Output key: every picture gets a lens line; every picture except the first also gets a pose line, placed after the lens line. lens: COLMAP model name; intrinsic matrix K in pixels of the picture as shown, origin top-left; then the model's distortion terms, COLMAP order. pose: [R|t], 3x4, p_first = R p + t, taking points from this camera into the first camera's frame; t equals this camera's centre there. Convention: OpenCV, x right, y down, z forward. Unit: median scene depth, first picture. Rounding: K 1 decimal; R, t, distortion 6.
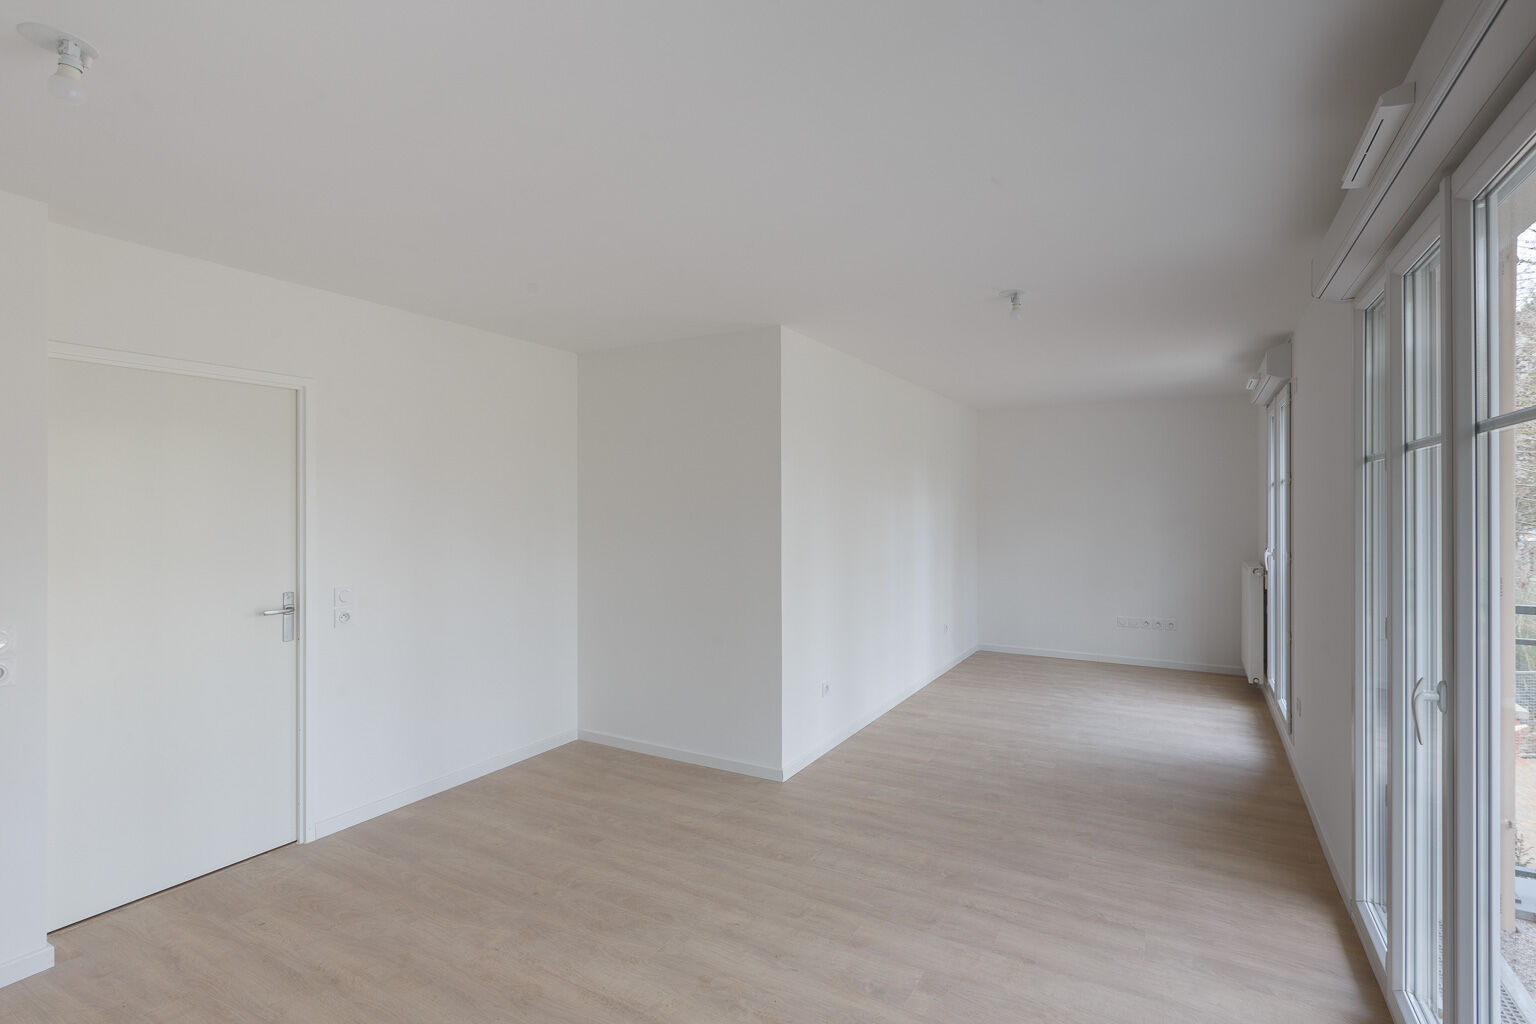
lens RADIAL K [[710.2, 0, 806.2], [0, 710.2, 510.1], [0, 0, 1]] dist [-0.000344, -0.000201]
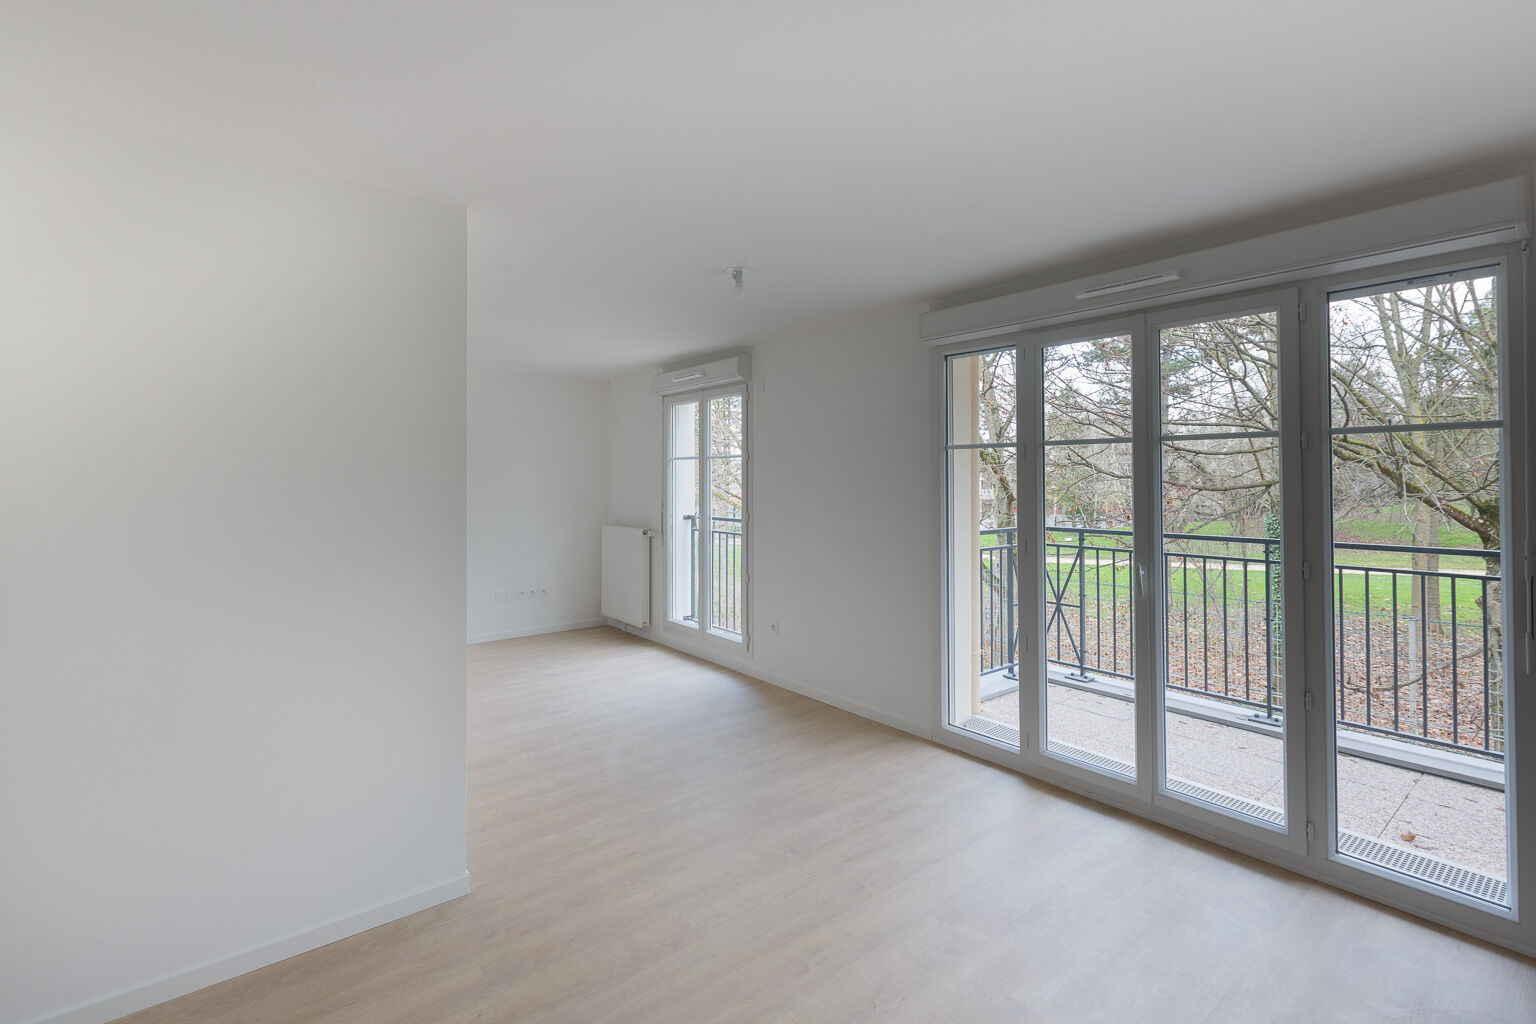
lens RADIAL K [[702.1, 0, 768.4], [0, 702.1, 483.8], [0, 0, 1]] dist [-0.000175, -0.000199]
pose [[0.388200, -0.006084, 0.921555, -0.720389], [0.007656, 0.999965, 0.003376, -0.001585], [-0.921543, 0.005745, 0.388233, 0.656823]]
